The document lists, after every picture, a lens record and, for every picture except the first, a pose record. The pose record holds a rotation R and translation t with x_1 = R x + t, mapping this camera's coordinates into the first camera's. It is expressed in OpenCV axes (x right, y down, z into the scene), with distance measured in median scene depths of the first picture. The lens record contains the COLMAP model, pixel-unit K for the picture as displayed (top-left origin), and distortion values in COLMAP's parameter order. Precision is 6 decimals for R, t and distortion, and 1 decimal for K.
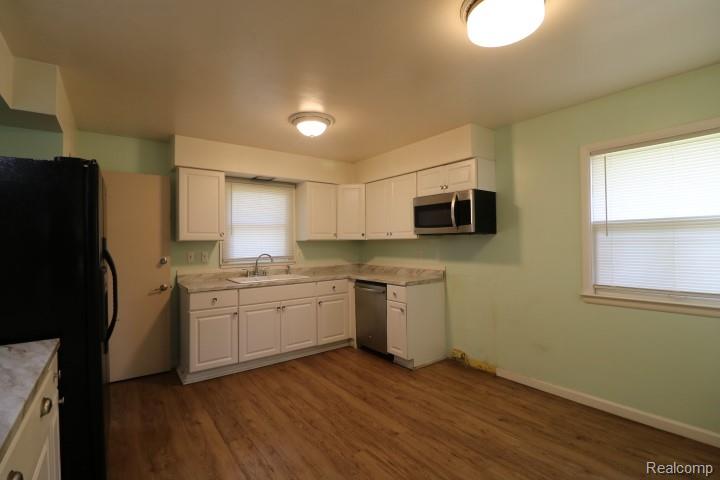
lens RADIAL K [[335.5, 0, 360.0], [0, 335.5, 240.0], [0, 0, 1]] dist [-0.000269, -0.000059]
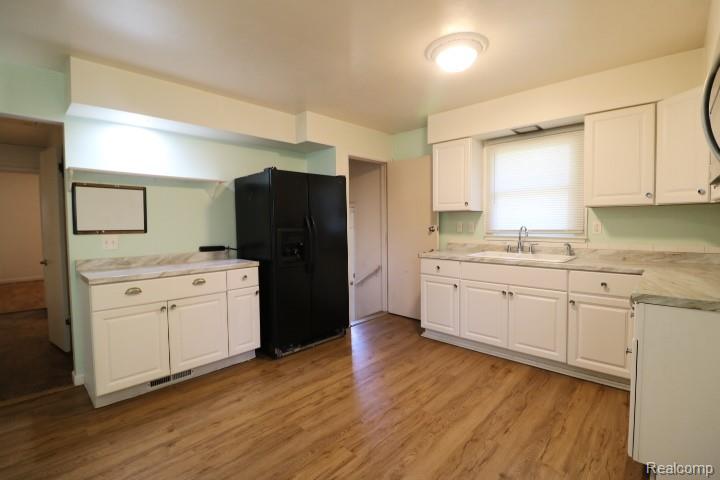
lens RADIAL K [[335.5, 0, 360.0], [0, 335.5, 240.0], [0, 0, 1]] dist [-0.000269, -0.000059]
pose [[0.166139, 0.066689, -0.983845, 0.500904], [0.019527, 0.997292, 0.070898, 0.012397], [0.985909, -0.030990, 0.164387, 0.544444]]
